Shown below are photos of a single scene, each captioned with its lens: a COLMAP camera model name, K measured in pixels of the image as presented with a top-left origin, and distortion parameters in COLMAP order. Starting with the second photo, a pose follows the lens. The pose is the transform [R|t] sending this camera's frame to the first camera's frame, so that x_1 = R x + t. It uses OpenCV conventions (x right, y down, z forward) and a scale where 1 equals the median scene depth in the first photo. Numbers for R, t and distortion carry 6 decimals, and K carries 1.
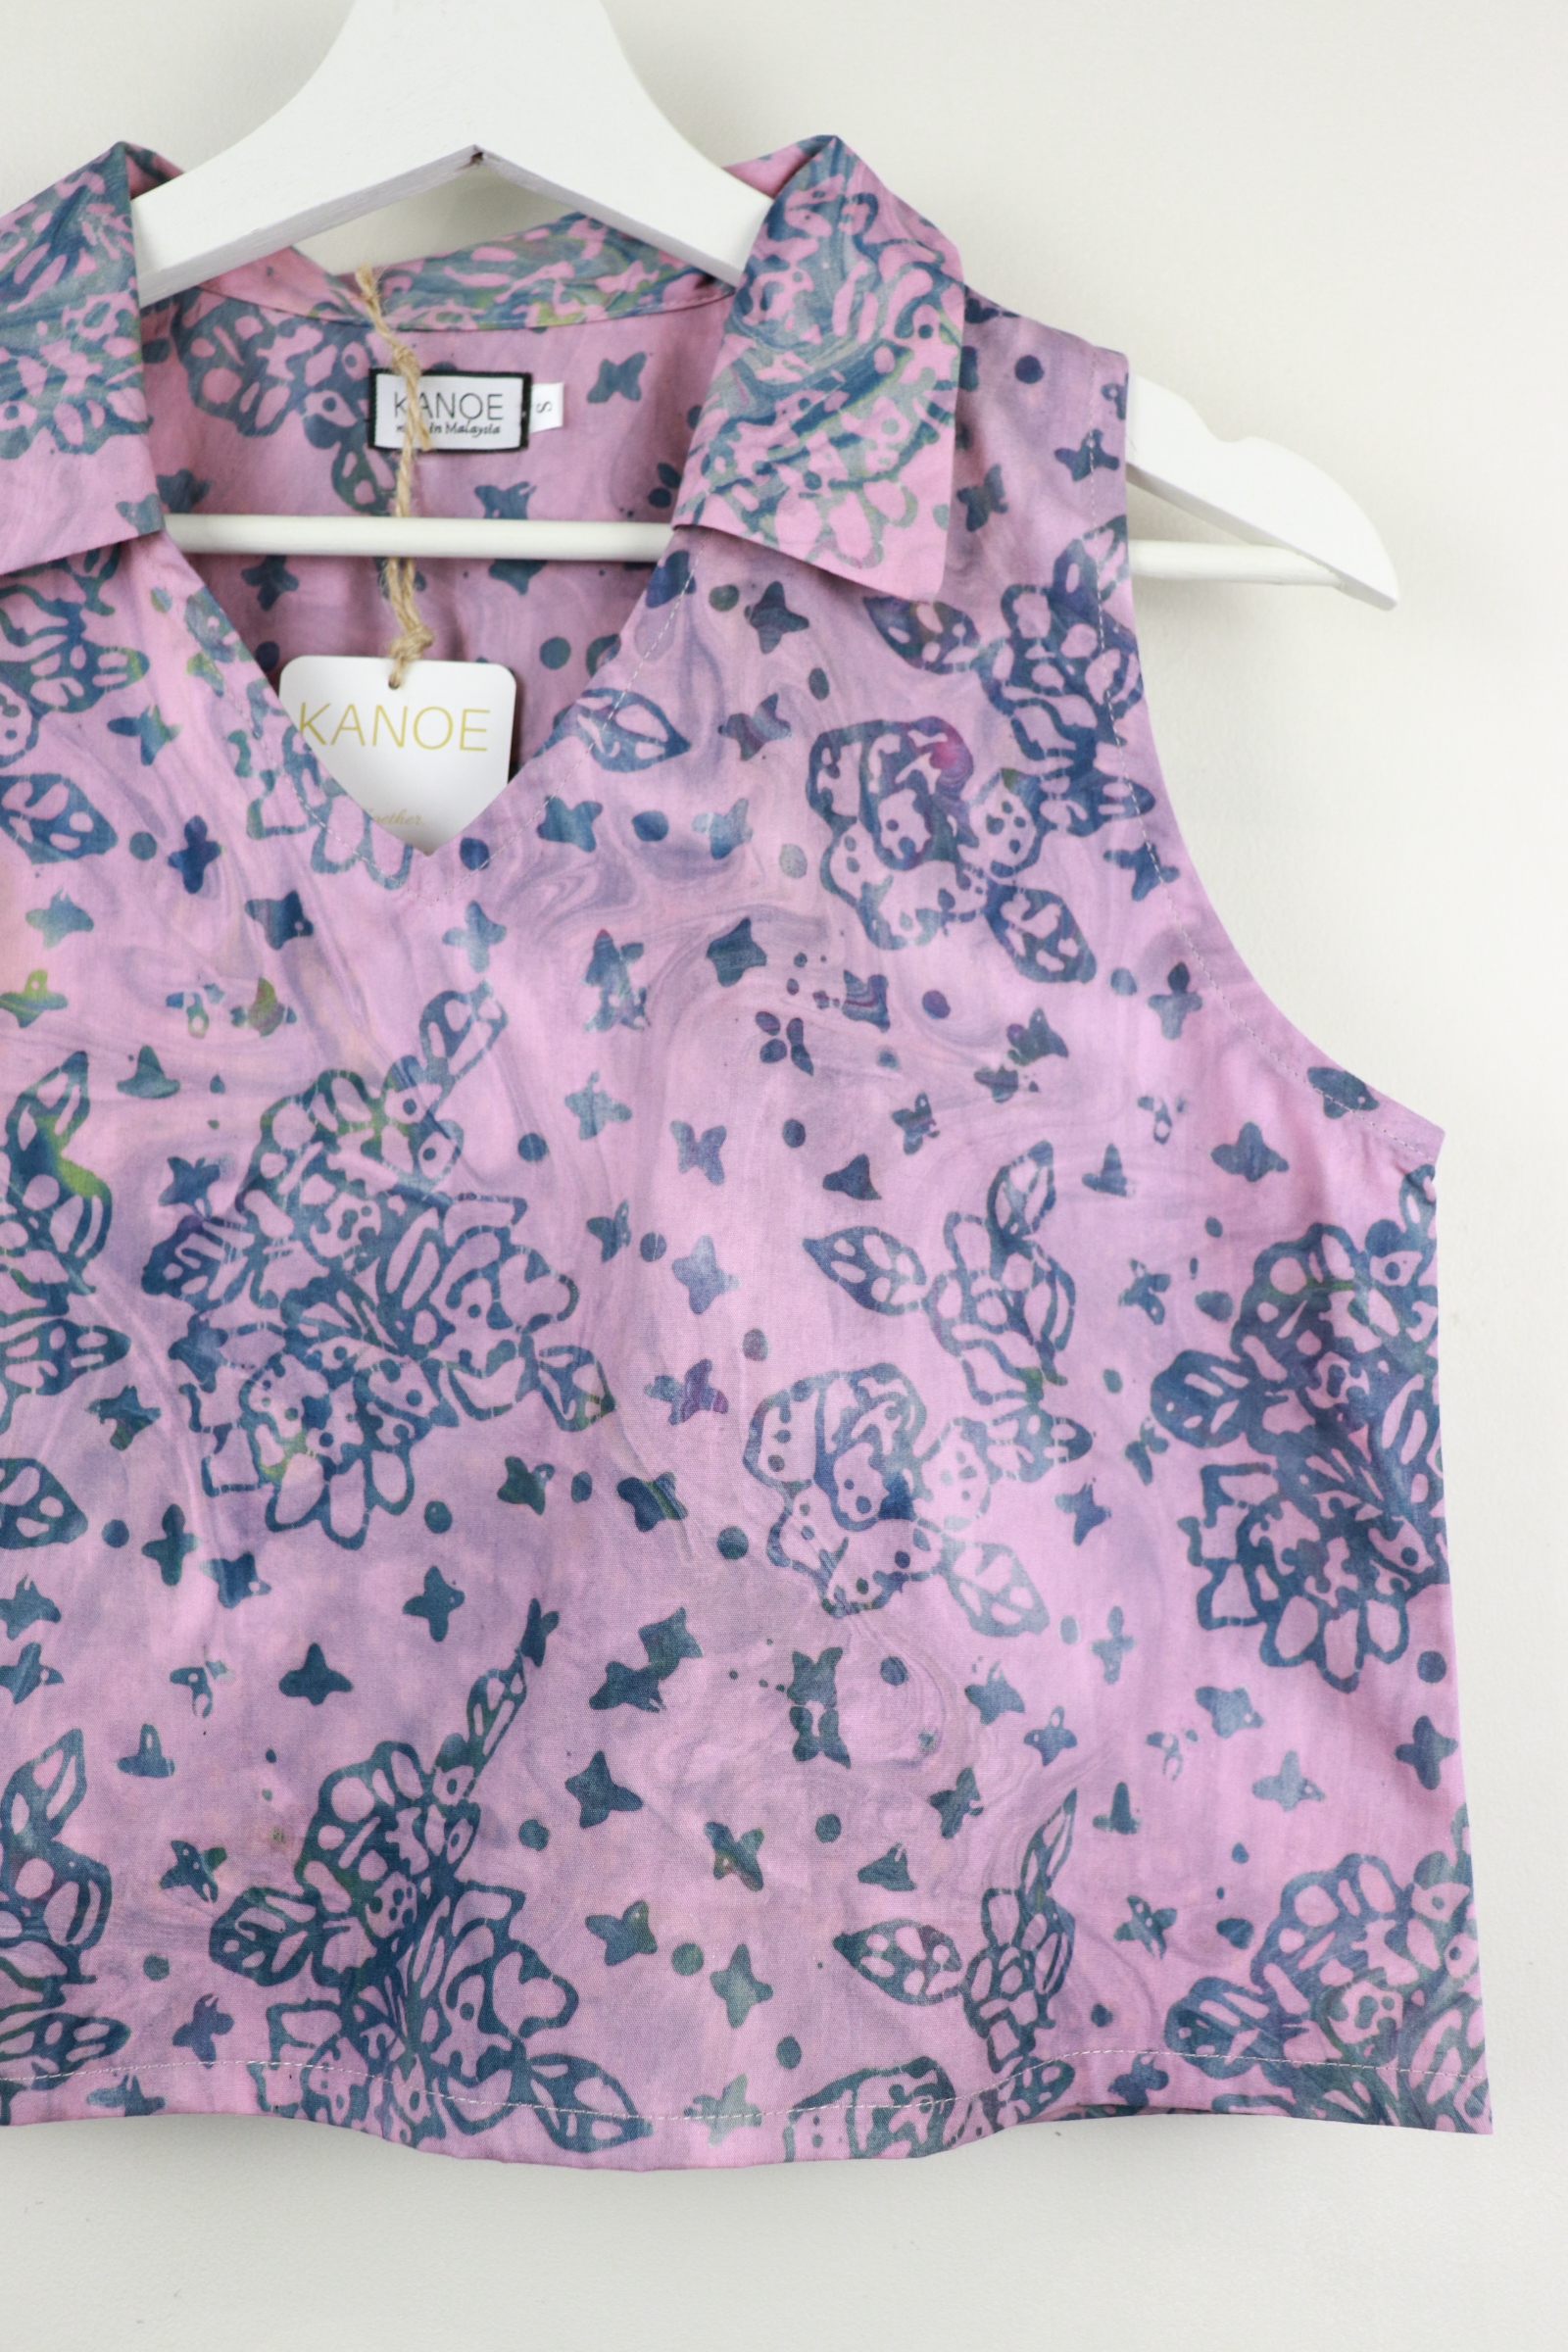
lens RADIAL K [[2391.2, 0, 850.8], [0, 2391.2, 1179.1], [0, 0, 1]] dist [-0.147311, 0.204470]
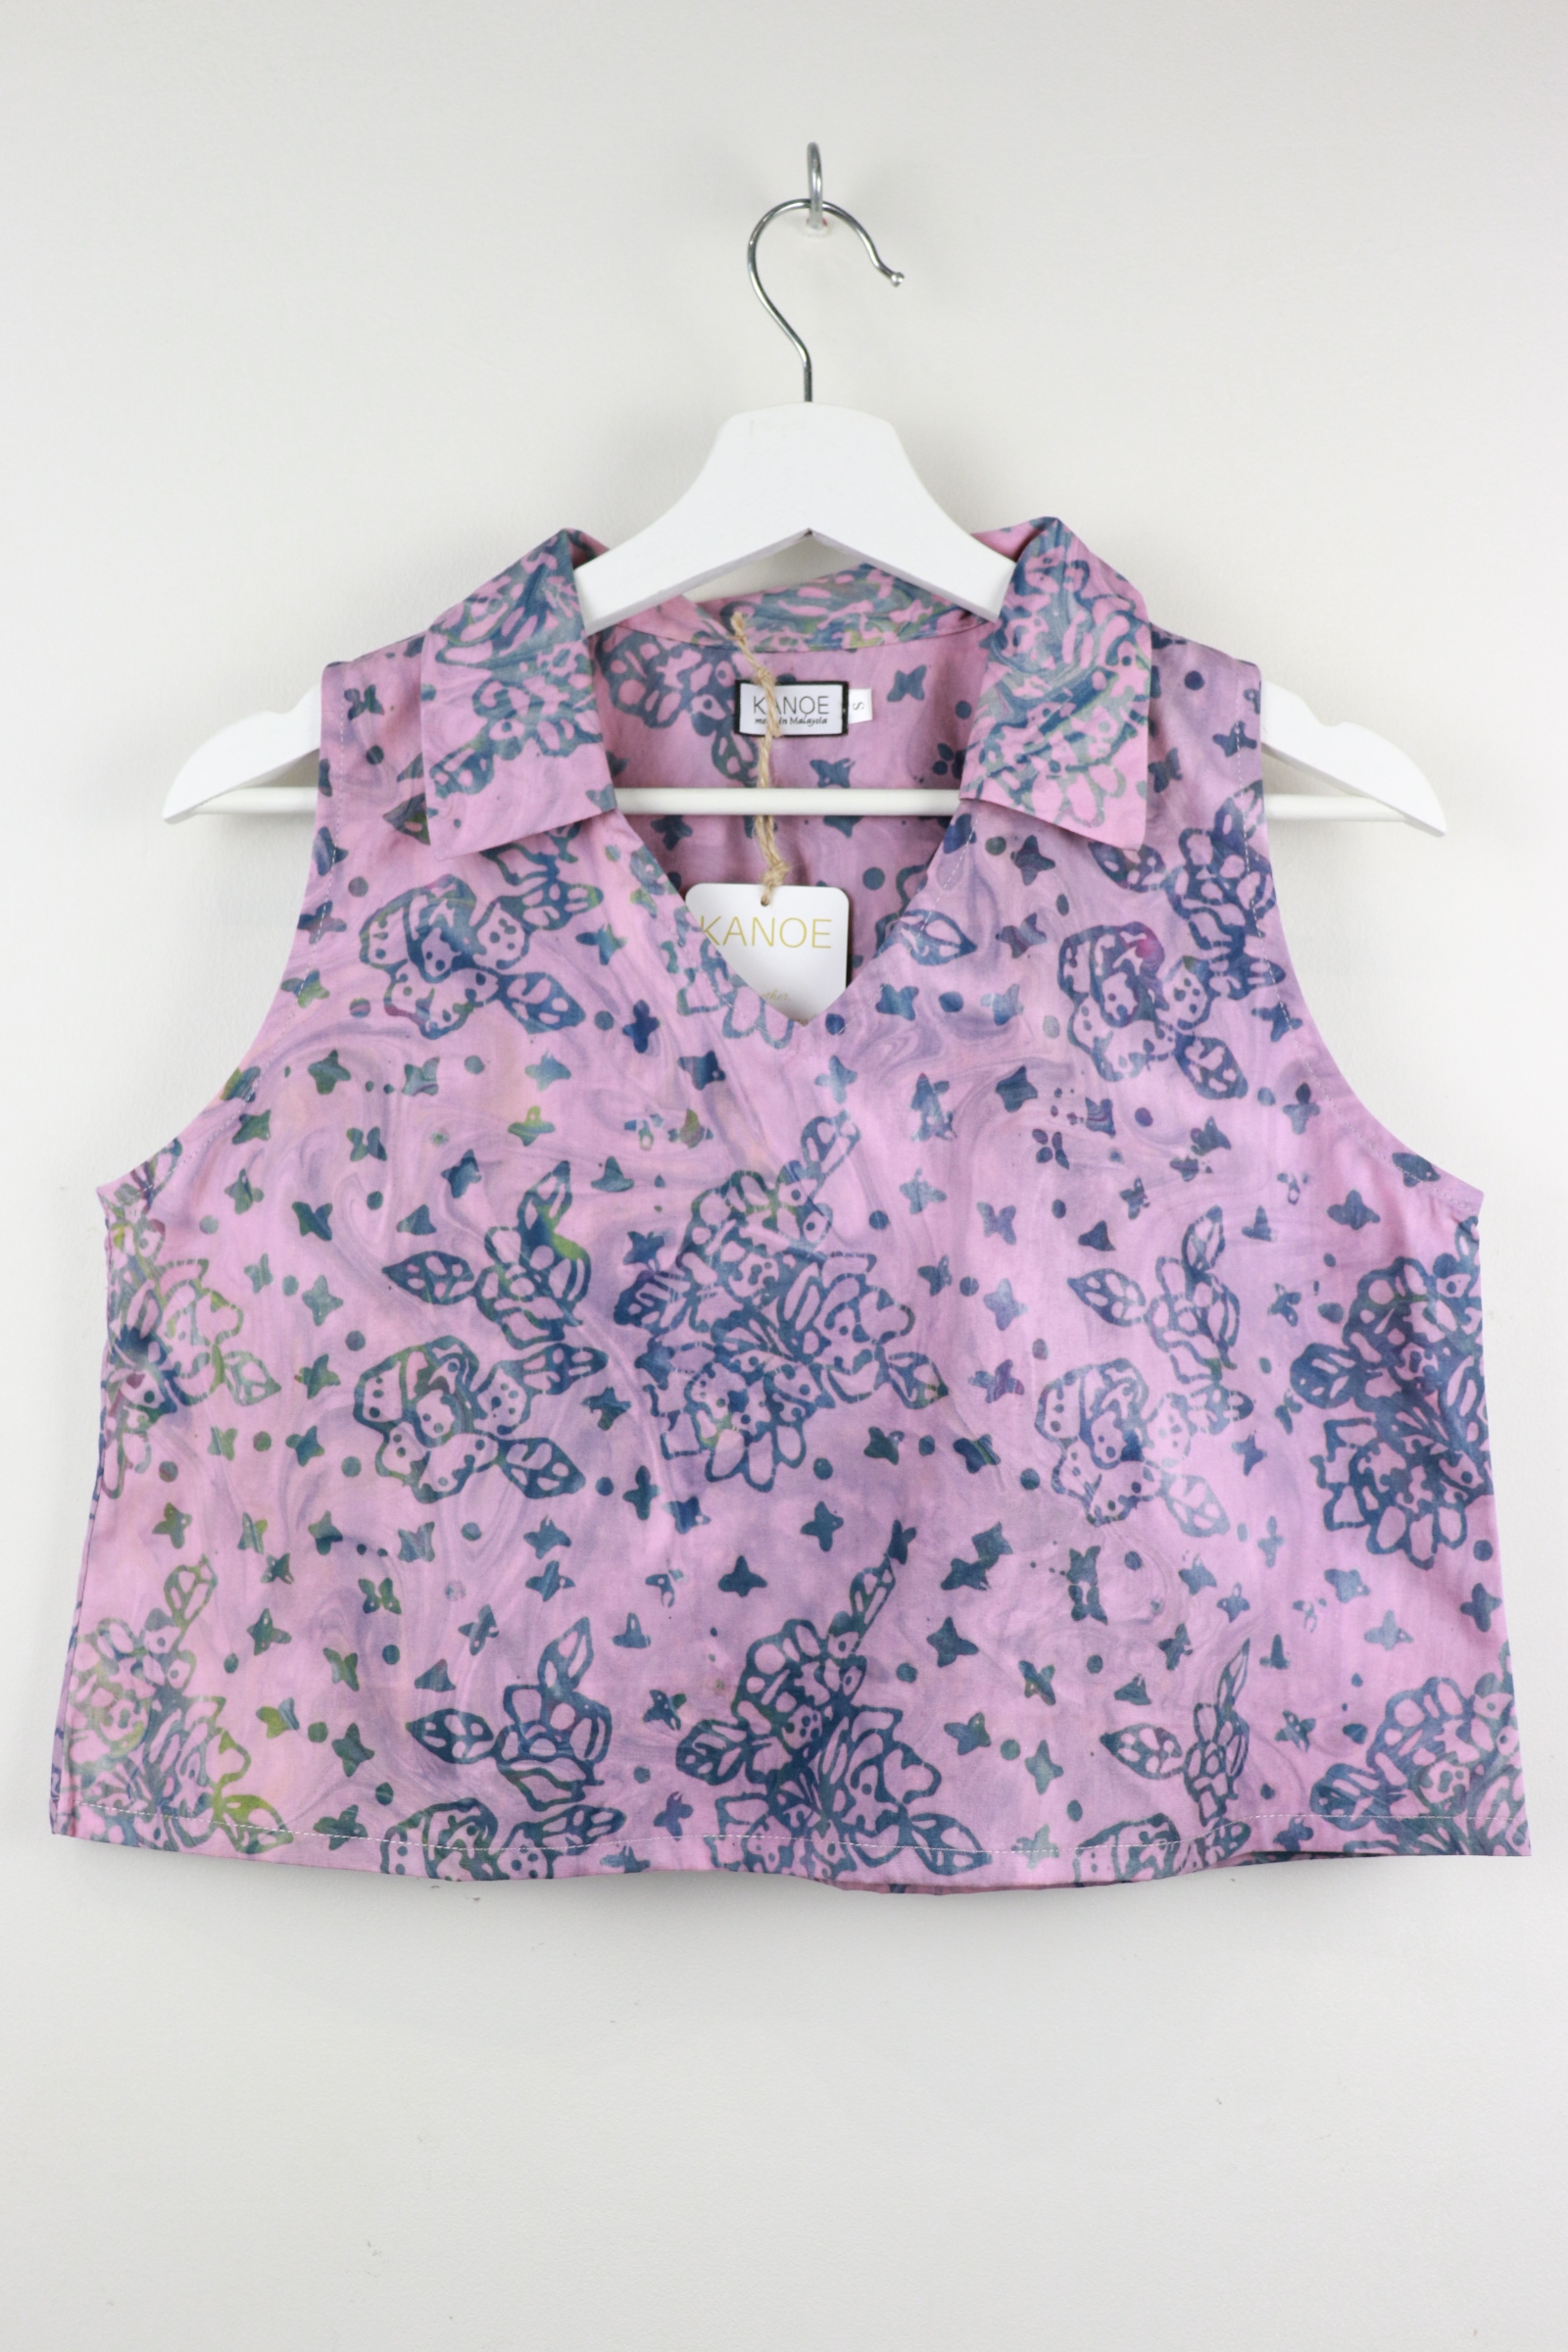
lens RADIAL K [[2391.2, 0, 850.8], [0, 2391.2, 1179.1], [0, 0, 1]] dist [-0.147311, 0.204470]
pose [[0.999709, -0.023858, 0.003675, -0.155582], [0.023802, 0.999610, 0.014608, -0.061101], [-0.004023, -0.014516, 0.999887, -0.496155]]
